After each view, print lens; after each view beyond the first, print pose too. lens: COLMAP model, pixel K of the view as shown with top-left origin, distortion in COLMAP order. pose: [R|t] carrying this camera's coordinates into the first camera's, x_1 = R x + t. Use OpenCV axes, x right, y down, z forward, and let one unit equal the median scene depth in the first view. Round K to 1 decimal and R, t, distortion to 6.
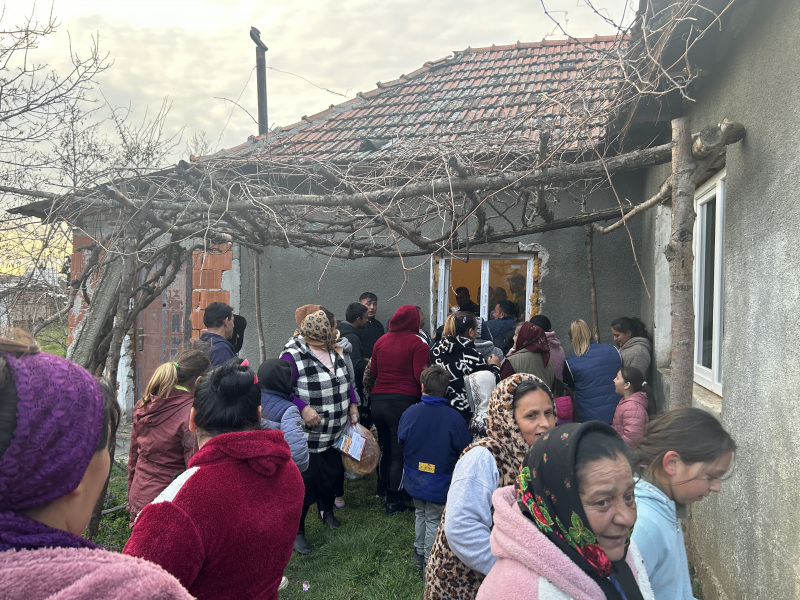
lens RADIAL K [[581.1, 0, 400.0], [0, 581.1, 300.0], [0, 0, 1]] dist [0.070441, -0.000612]
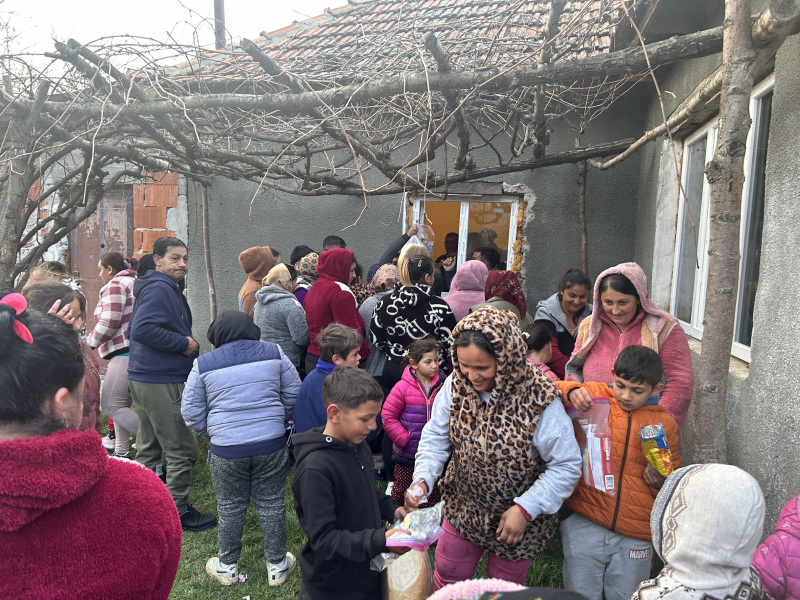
lens RADIAL K [[581.1, 0, 400.0], [0, 581.1, 300.0], [0, 0, 1]] dist [0.070441, -0.000612]
pose [[0.998893, 0.016945, 0.043885, 0.011145], [-0.020307, 0.996798, 0.077346, 0.014572], [-0.042434, -0.078151, 0.996038, 0.108678]]
